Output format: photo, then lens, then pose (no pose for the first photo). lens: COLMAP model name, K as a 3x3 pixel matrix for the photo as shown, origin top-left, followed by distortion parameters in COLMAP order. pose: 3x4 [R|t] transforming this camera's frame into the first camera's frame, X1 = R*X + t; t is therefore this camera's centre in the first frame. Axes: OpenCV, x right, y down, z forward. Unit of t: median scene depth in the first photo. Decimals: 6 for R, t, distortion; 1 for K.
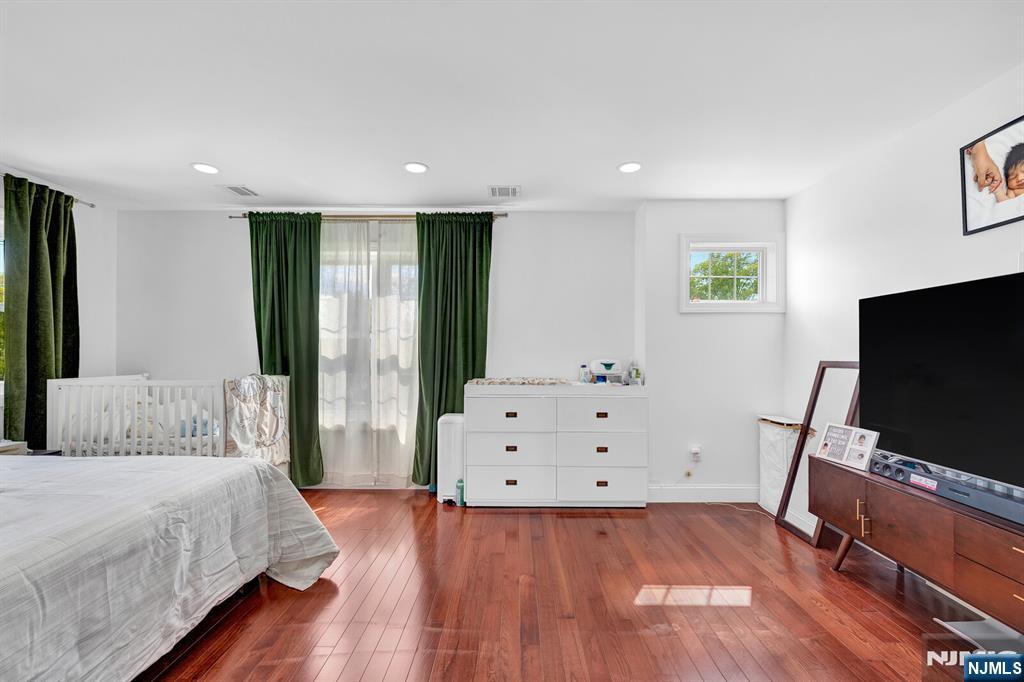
lens RADIAL K [[442.7, 0, 510.7], [0, 442.7, 353.8], [0, 0, 1]] dist [-0.001447, 0.000557]
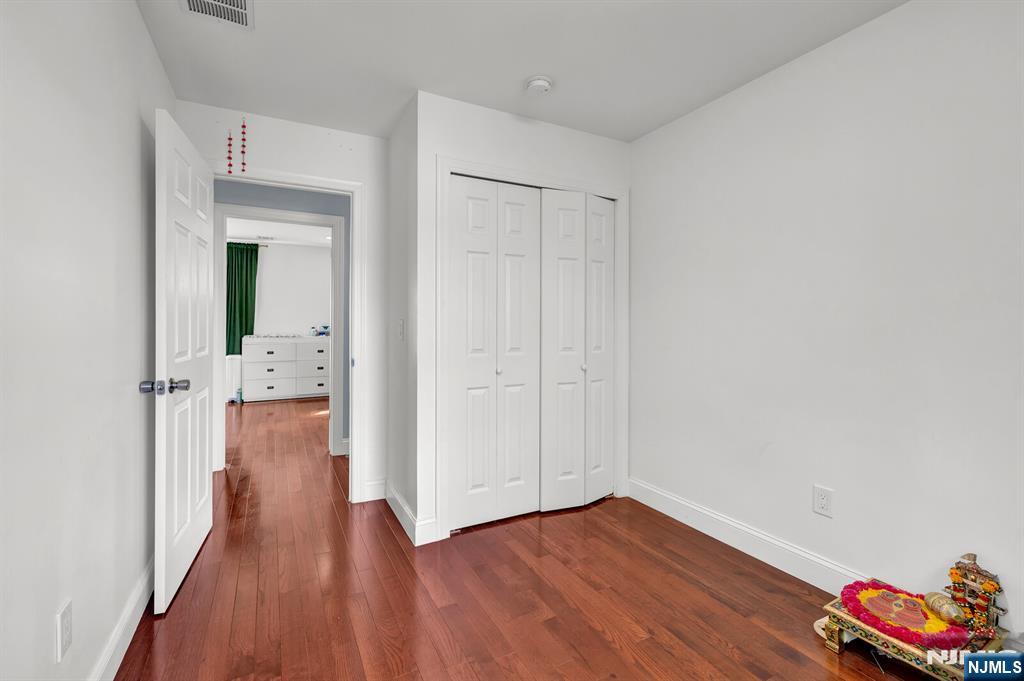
lens RADIAL K [[442.7, 0, 508.1], [0, 442.7, 324.3], [0, 0, 1]] dist [-0.001447, 0.000557]
pose [[0.877031, -0.001130, 0.480432, -0.016594], [-0.002407, 0.999974, 0.006747, -0.002781], [-0.480427, -0.007074, 0.877006, -1.193210]]
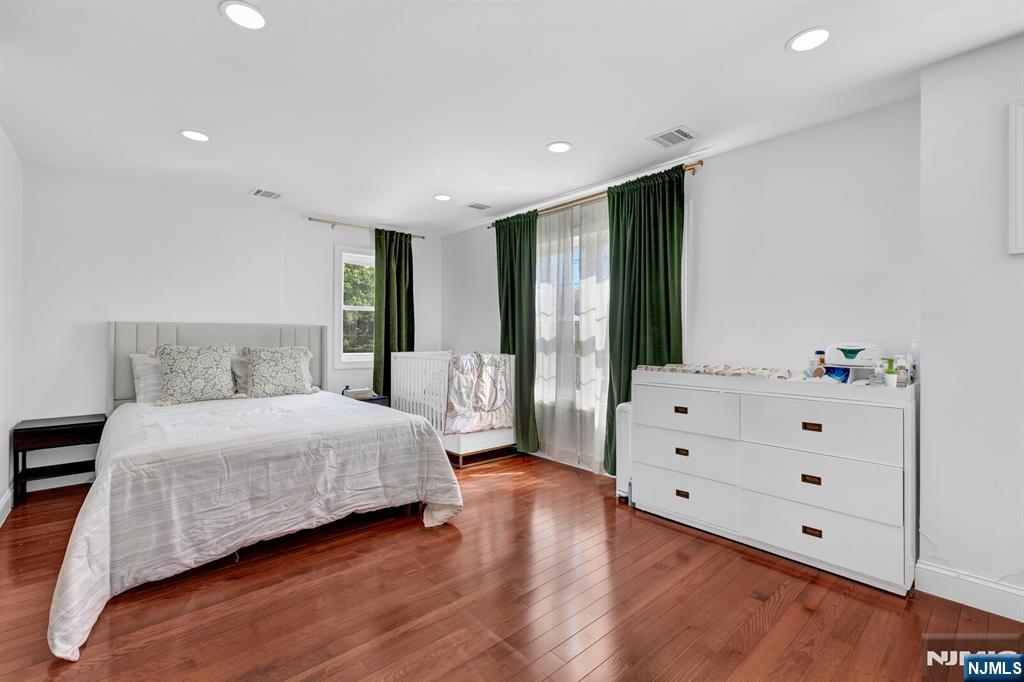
lens RADIAL K [[442.7, 0, 508.0], [0, 442.7, 335.6], [0, 0, 1]] dist [-0.001447, 0.000557]
pose [[0.672929, -0.003719, -0.739698, 0.380382], [0.001314, 0.999992, -0.003831, 0.004048], [0.739706, 0.001606, 0.672928, 0.215152]]
